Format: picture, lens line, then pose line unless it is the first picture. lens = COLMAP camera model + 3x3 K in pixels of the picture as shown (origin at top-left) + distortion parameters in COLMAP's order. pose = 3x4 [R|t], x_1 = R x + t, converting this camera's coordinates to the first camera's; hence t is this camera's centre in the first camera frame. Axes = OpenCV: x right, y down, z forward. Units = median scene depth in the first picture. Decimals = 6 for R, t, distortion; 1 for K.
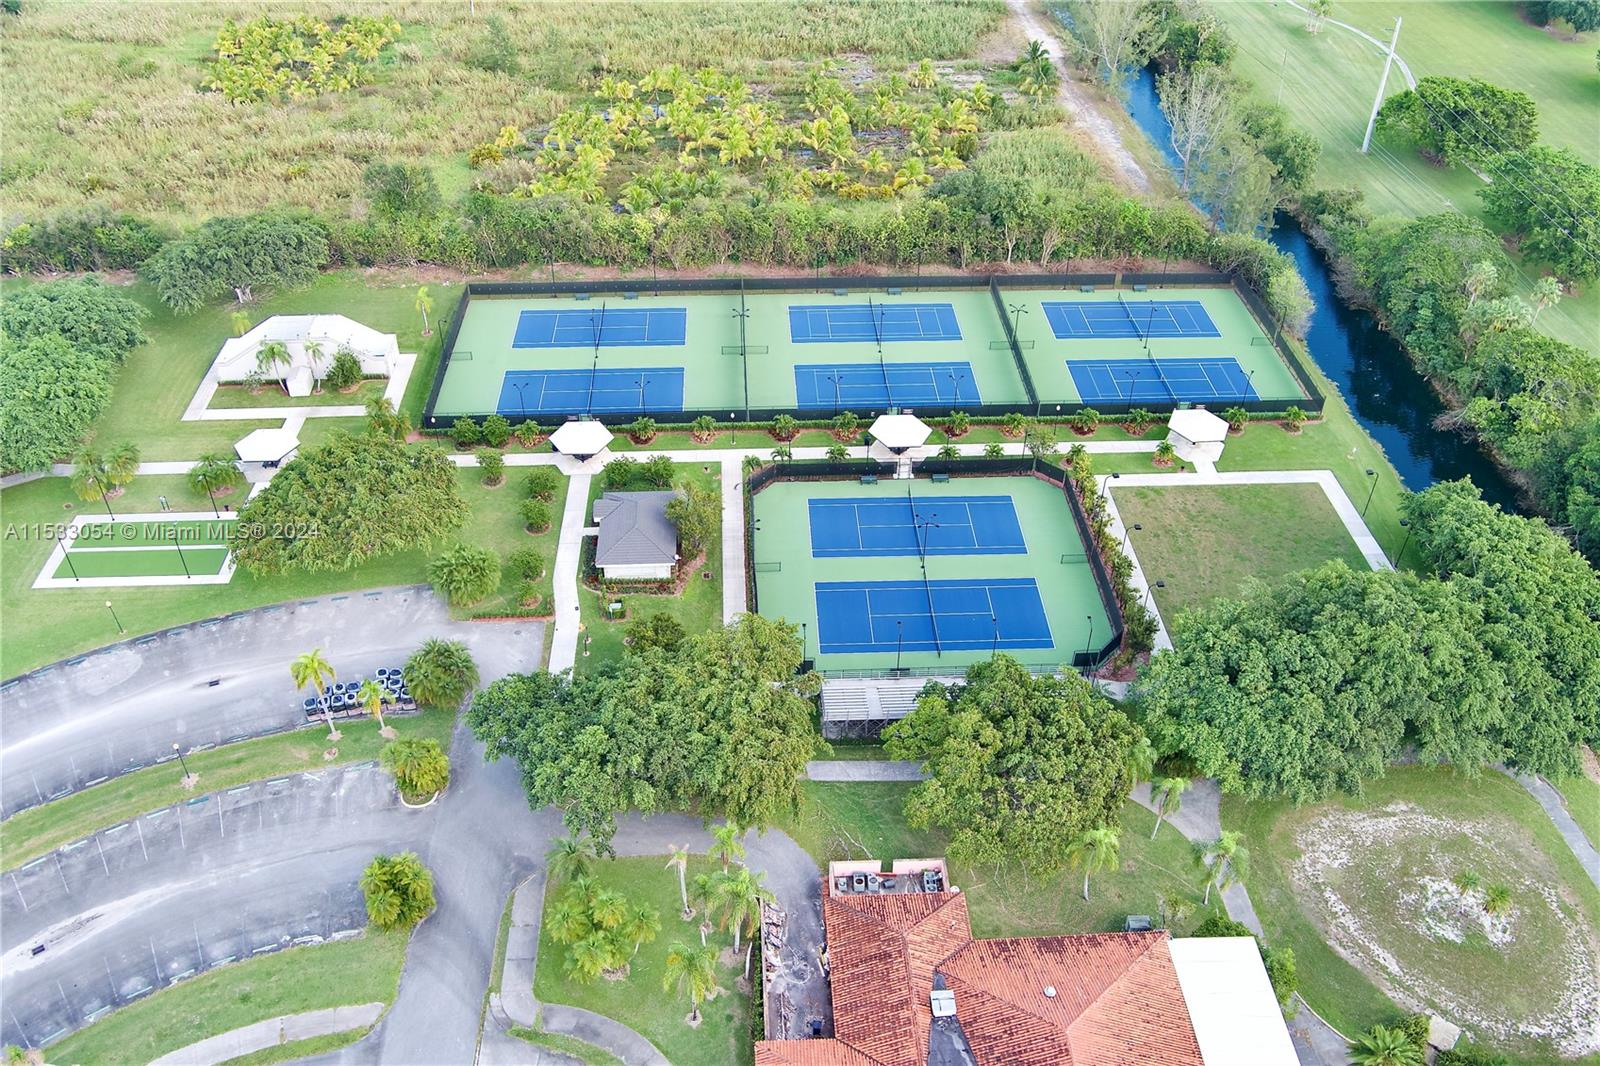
lens RADIAL K [[1292.9, 0, 793.4], [0, 1292.9, 540.0], [0, 0, 1]] dist [-0.079939, 0.037278]
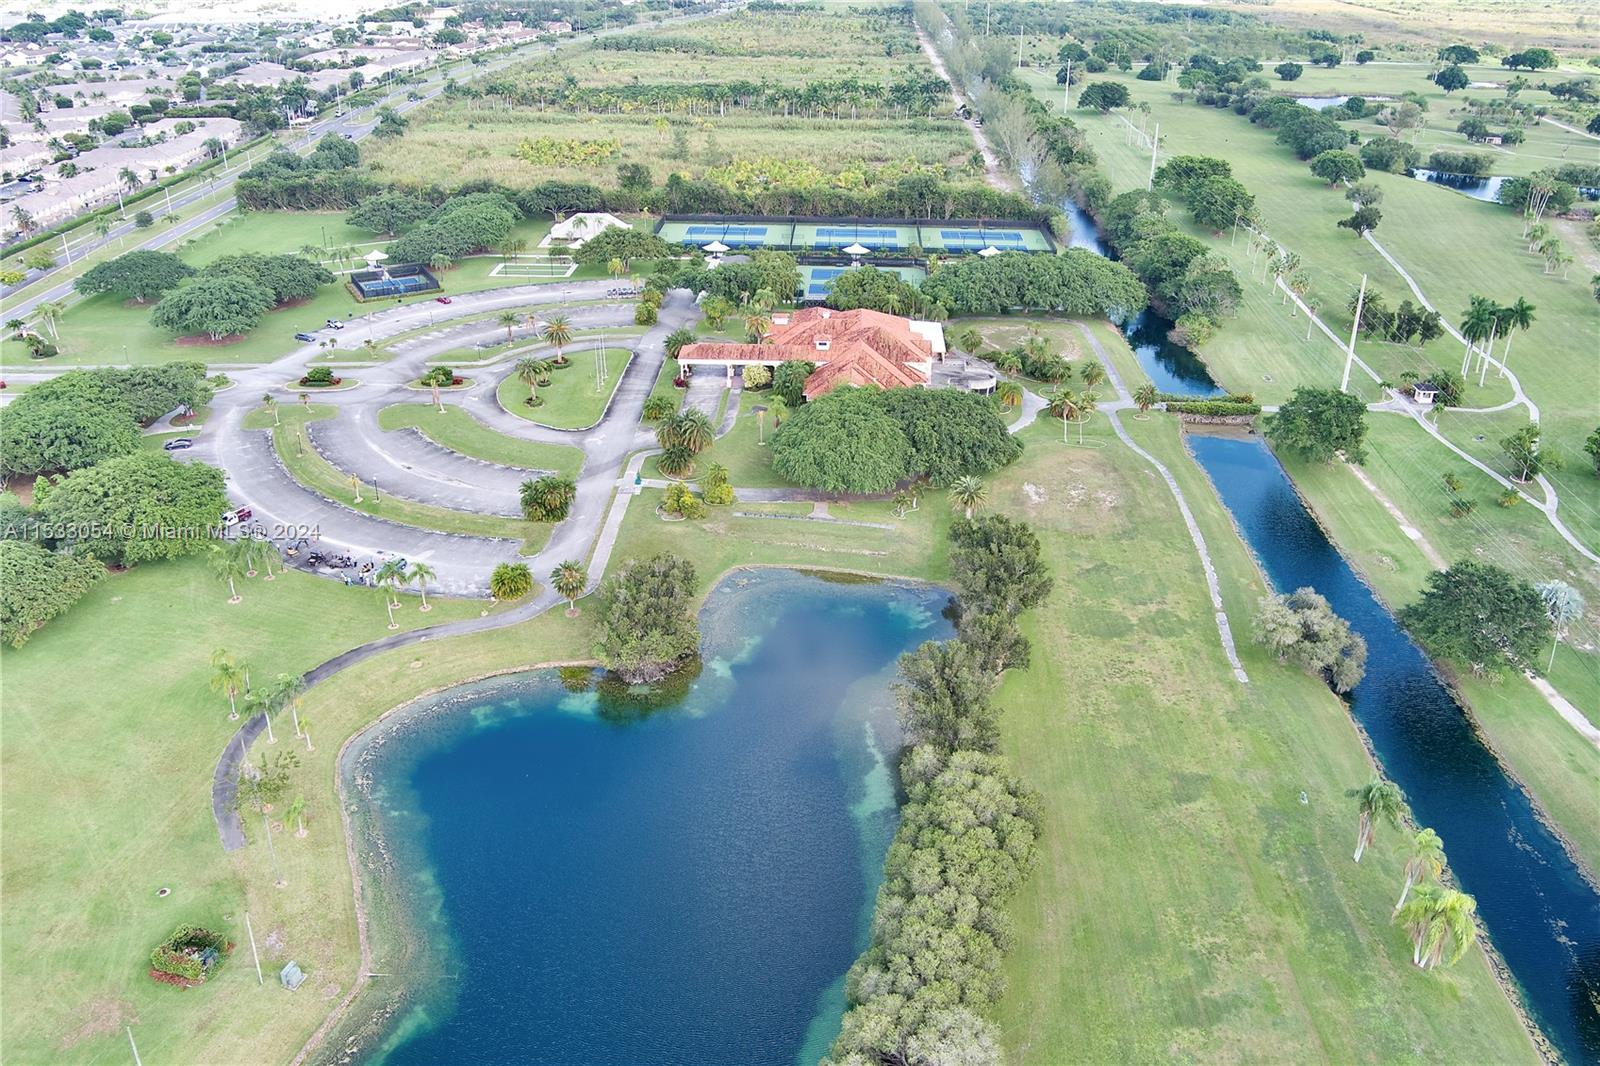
lens RADIAL K [[1292.9, 0, 793.4], [0, 1292.9, 540.0], [0, 0, 1]] dist [-0.079939, 0.037278]
pose [[0.995553, 0.041290, -0.084668, 0.171621], [-0.057722, 0.977702, -0.201909, 0.809245], [0.074443, 0.205898, 0.975738, -1.022280]]
